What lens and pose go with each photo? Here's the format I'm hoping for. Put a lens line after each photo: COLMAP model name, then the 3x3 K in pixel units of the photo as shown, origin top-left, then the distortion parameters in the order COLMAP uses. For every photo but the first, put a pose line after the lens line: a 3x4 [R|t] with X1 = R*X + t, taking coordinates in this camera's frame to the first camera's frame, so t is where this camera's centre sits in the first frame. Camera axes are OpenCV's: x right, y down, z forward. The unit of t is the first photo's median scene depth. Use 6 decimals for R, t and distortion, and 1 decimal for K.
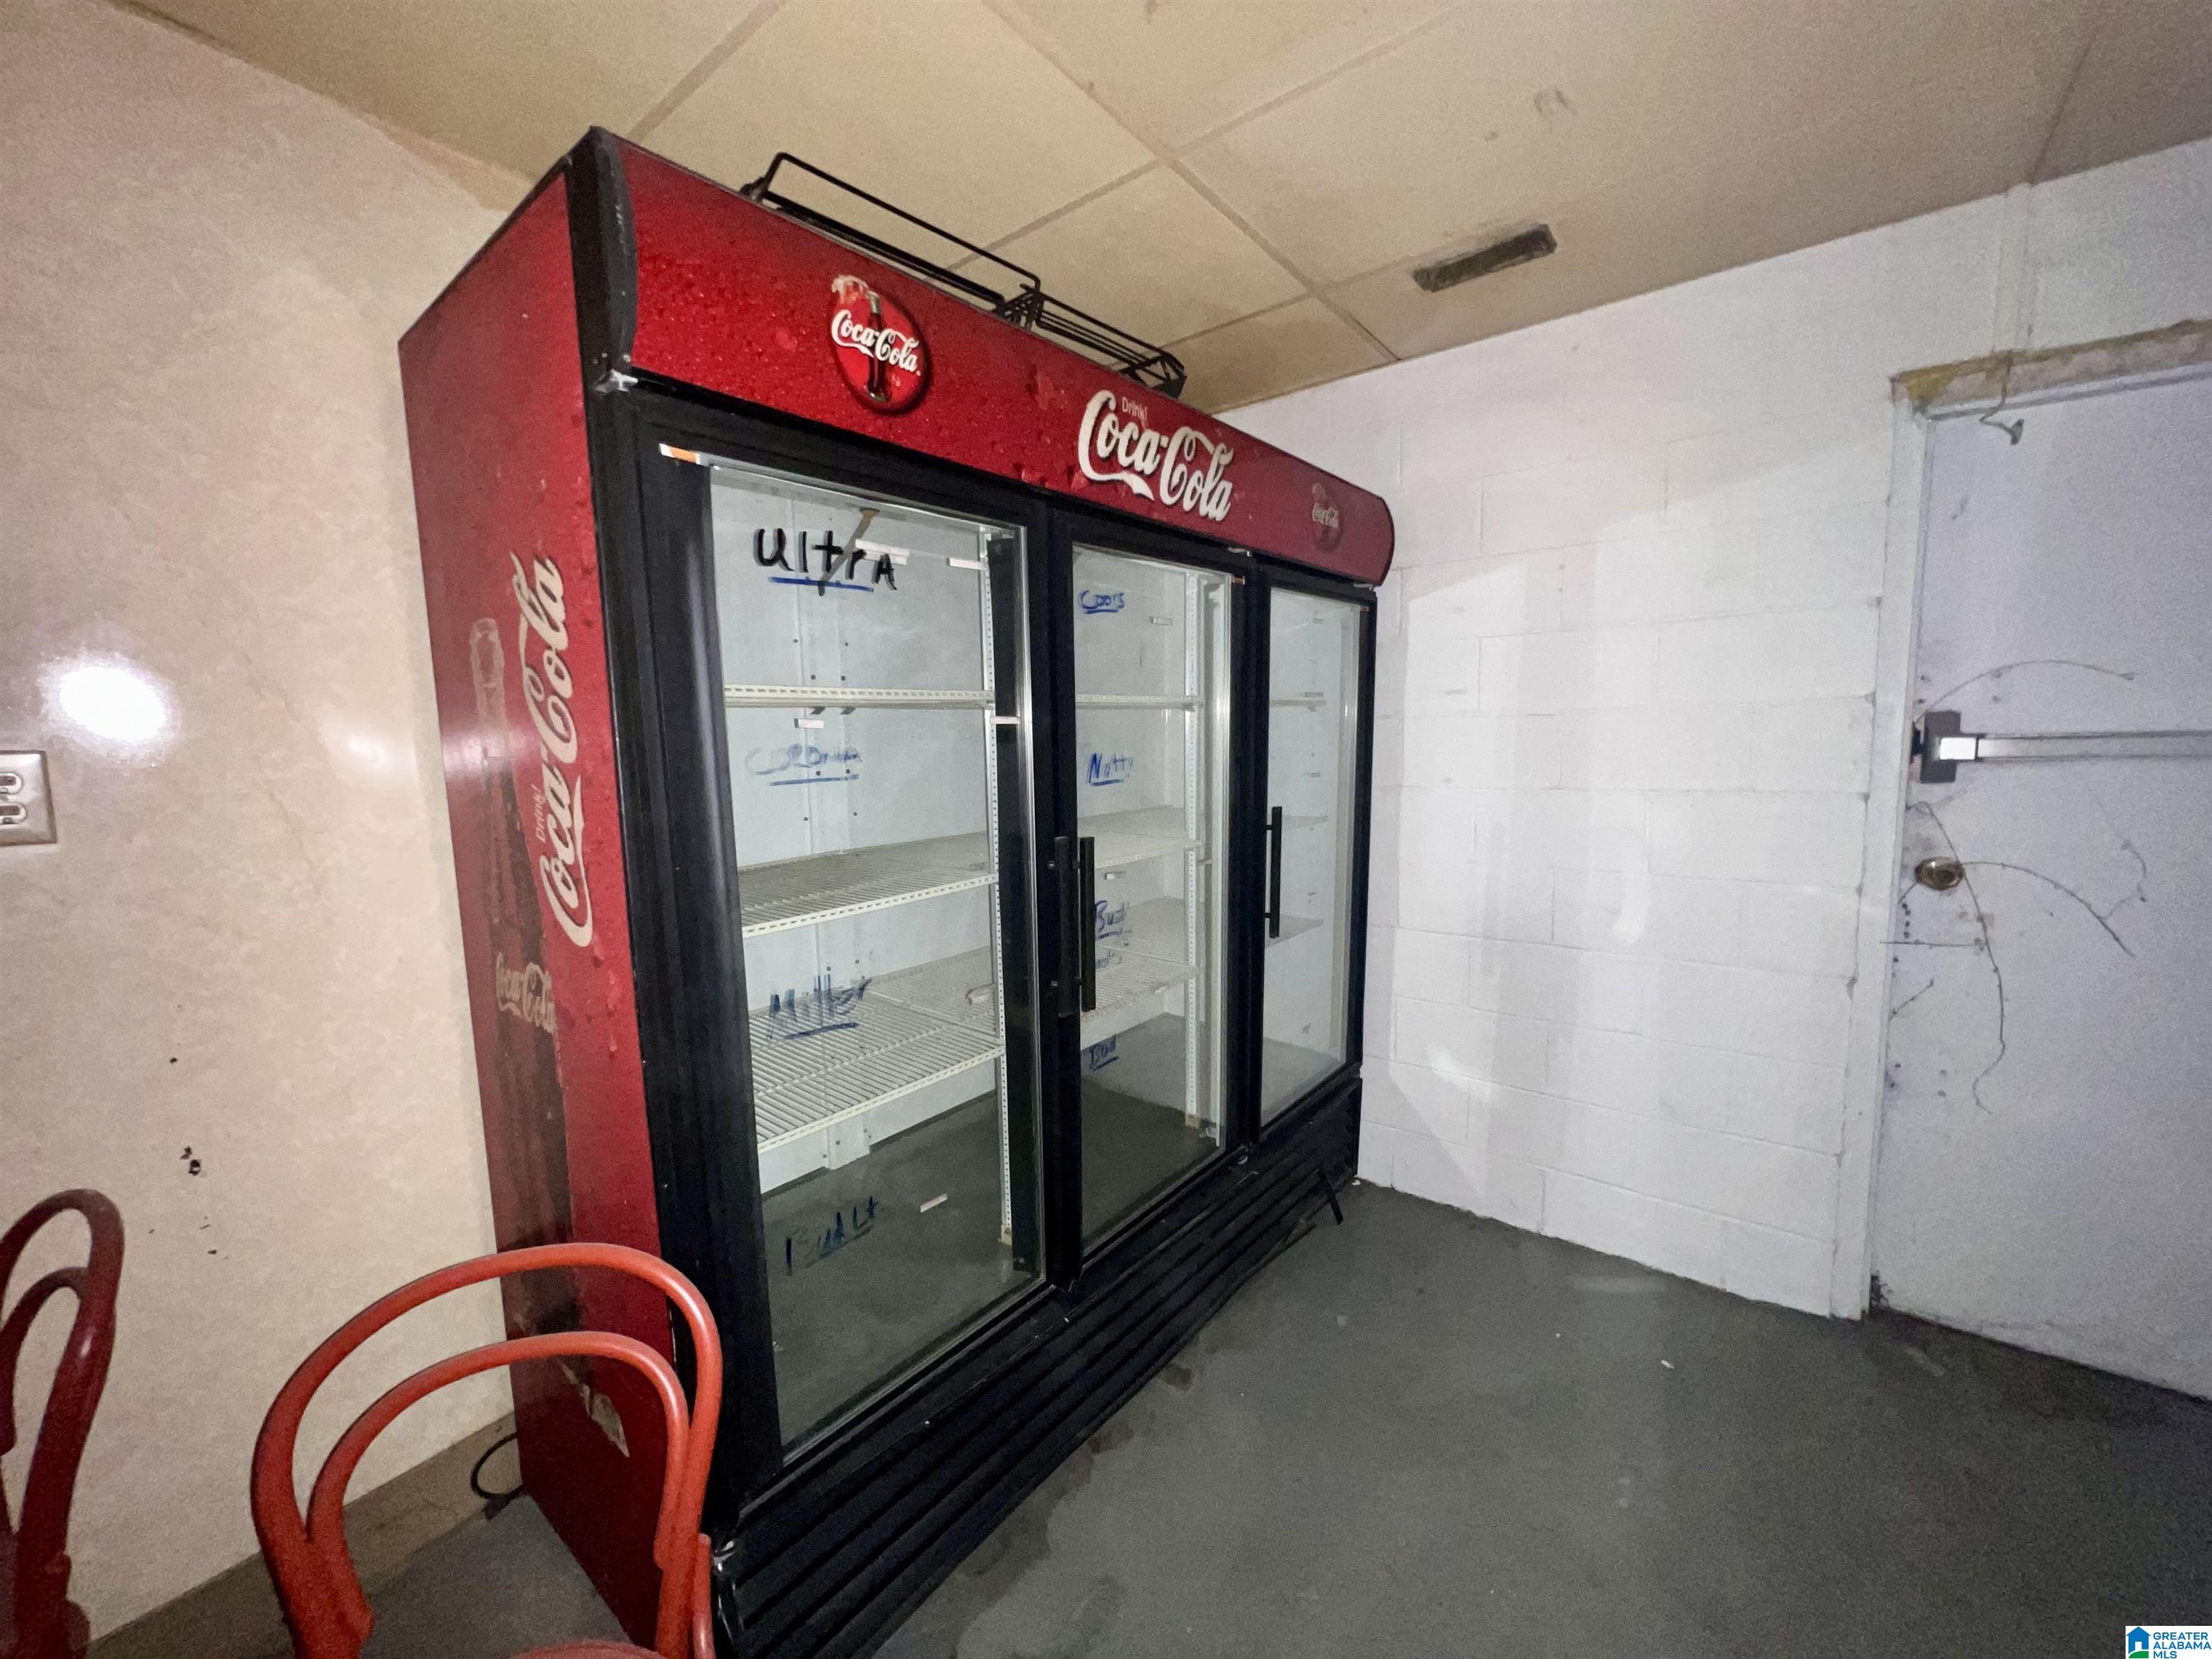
lens RADIAL K [[877.9, 0, 1107.2], [0, 877.9, 836.9], [0, 0, 1]] dist [0.001771, -0.000506]
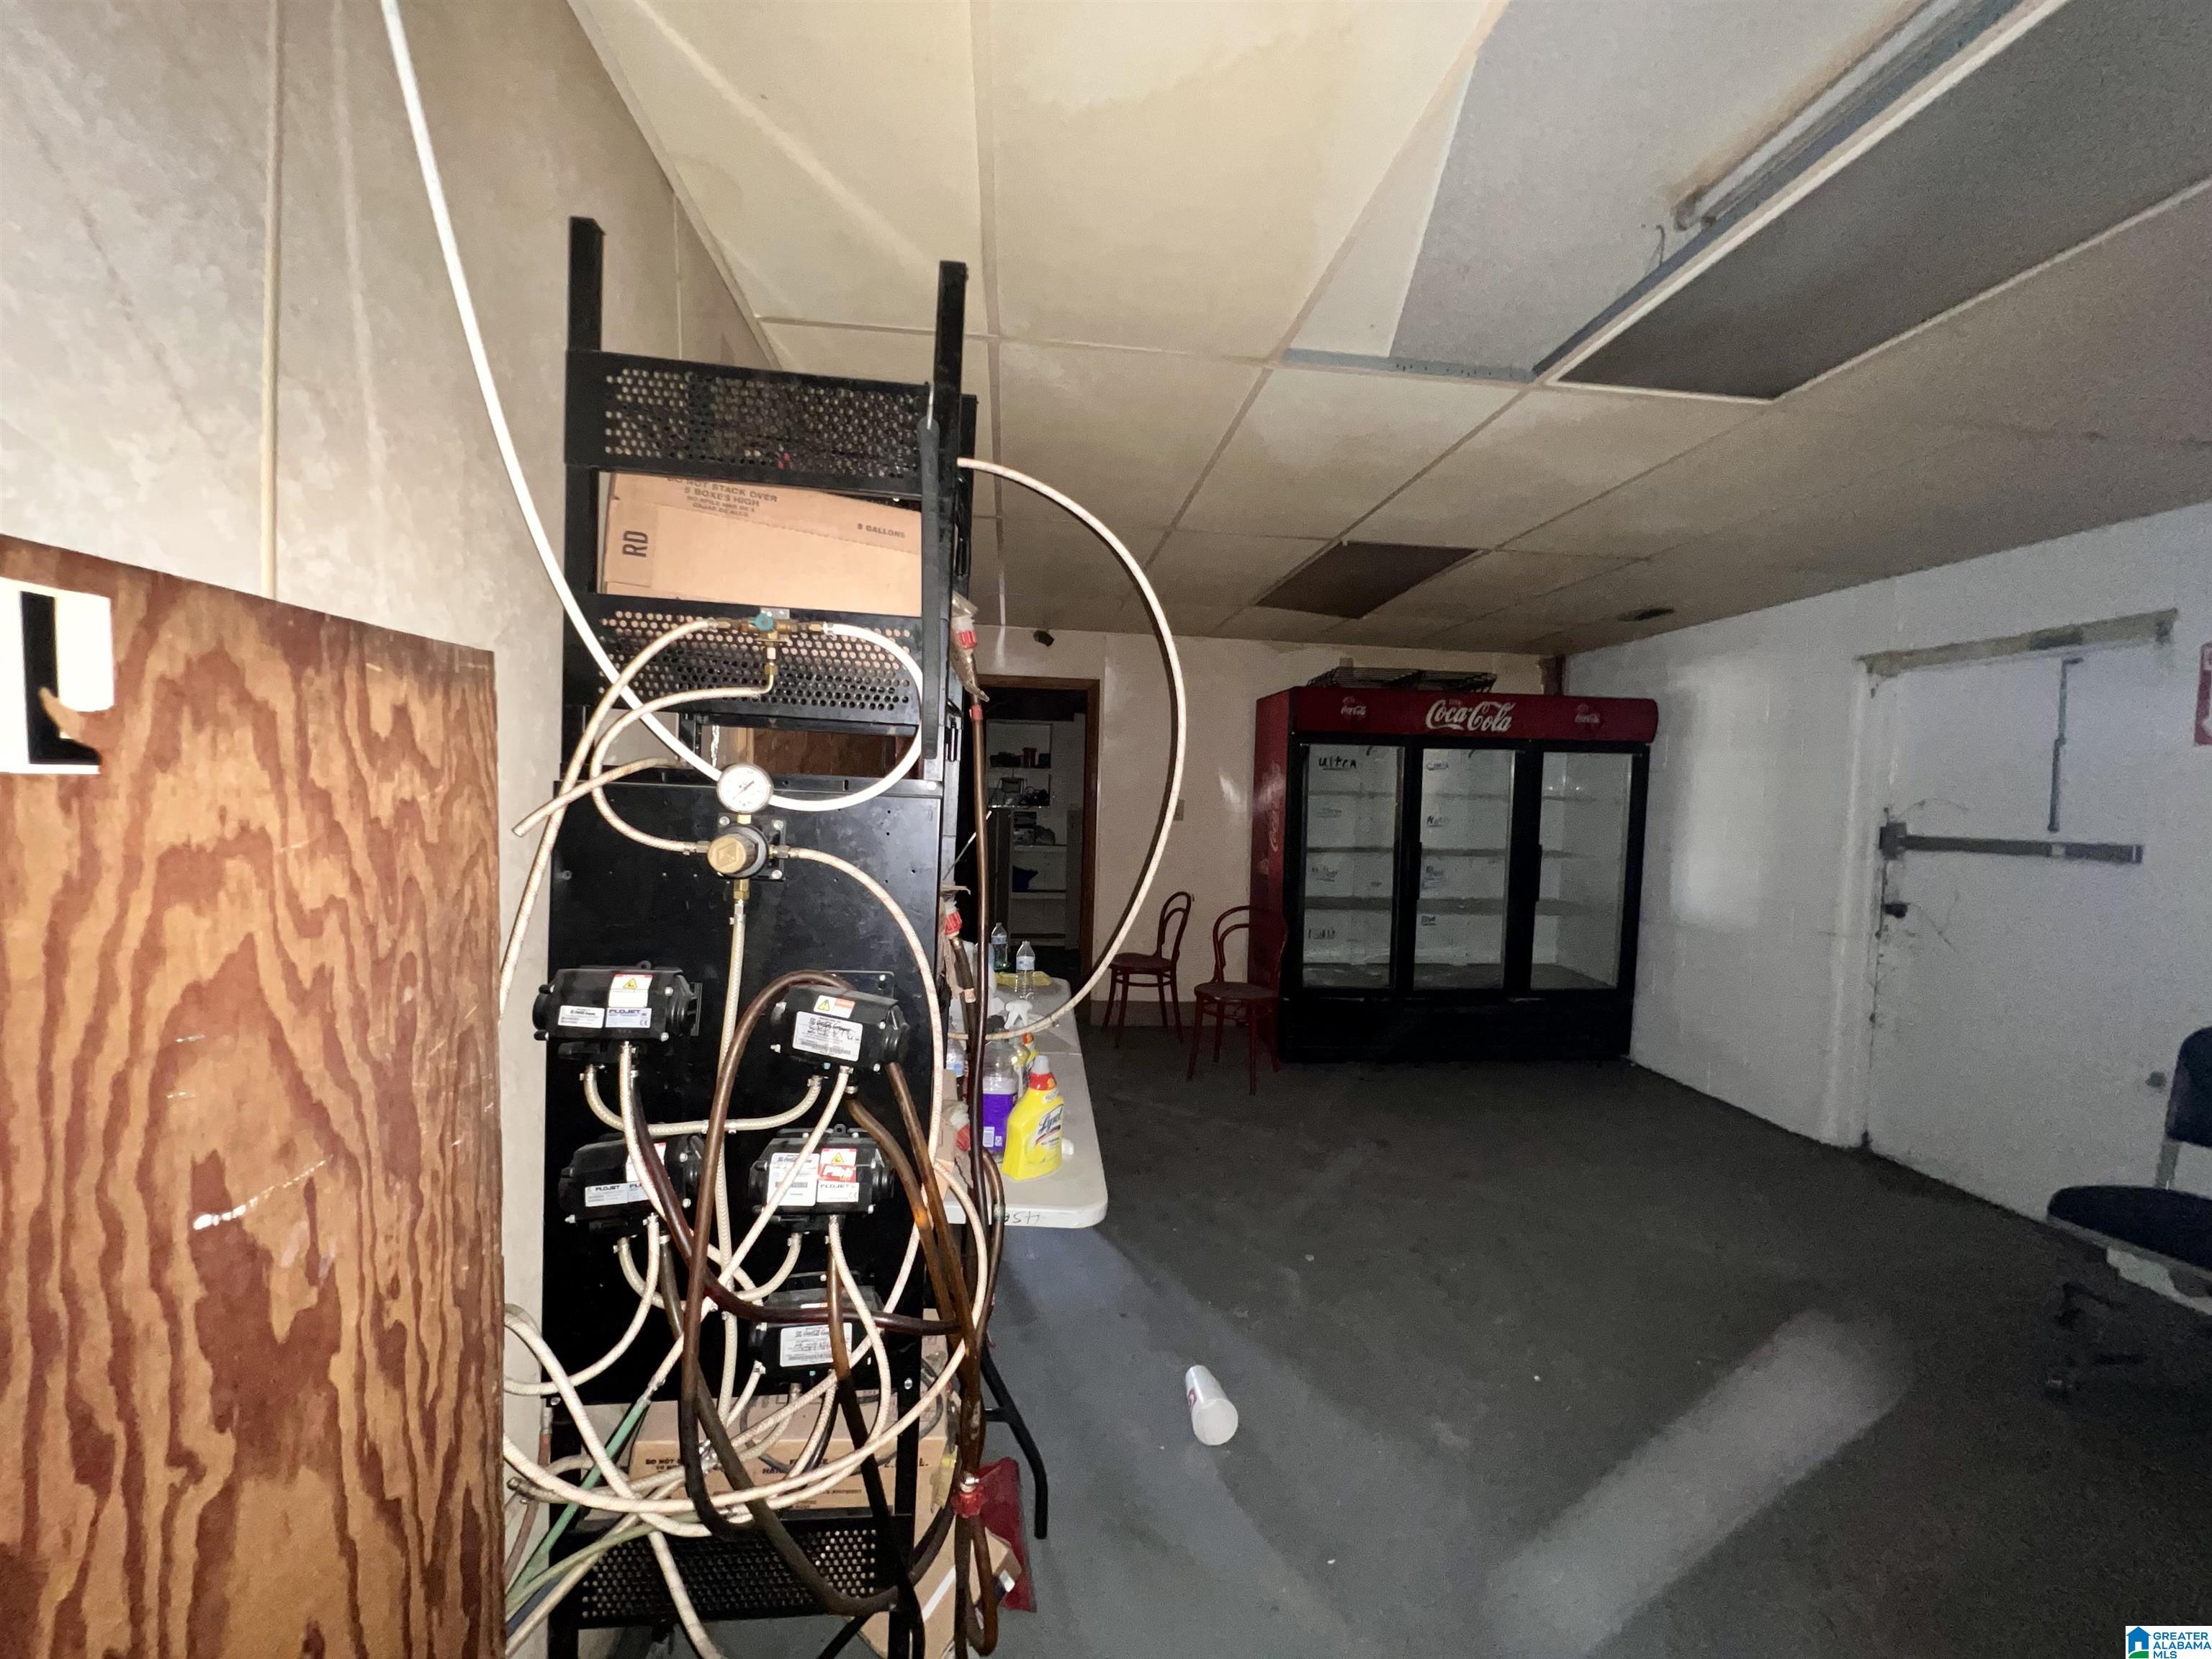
lens RADIAL K [[877.9, 0, 1105.8], [0, 877.9, 817.9], [0, 0, 1]] dist [0.001771, -0.000506]
pose [[0.703145, 0.062736, -0.708273, 1.178872], [-0.125284, 0.991447, -0.036559, 0.142161], [0.699922, 0.114441, 0.704991, -1.672144]]
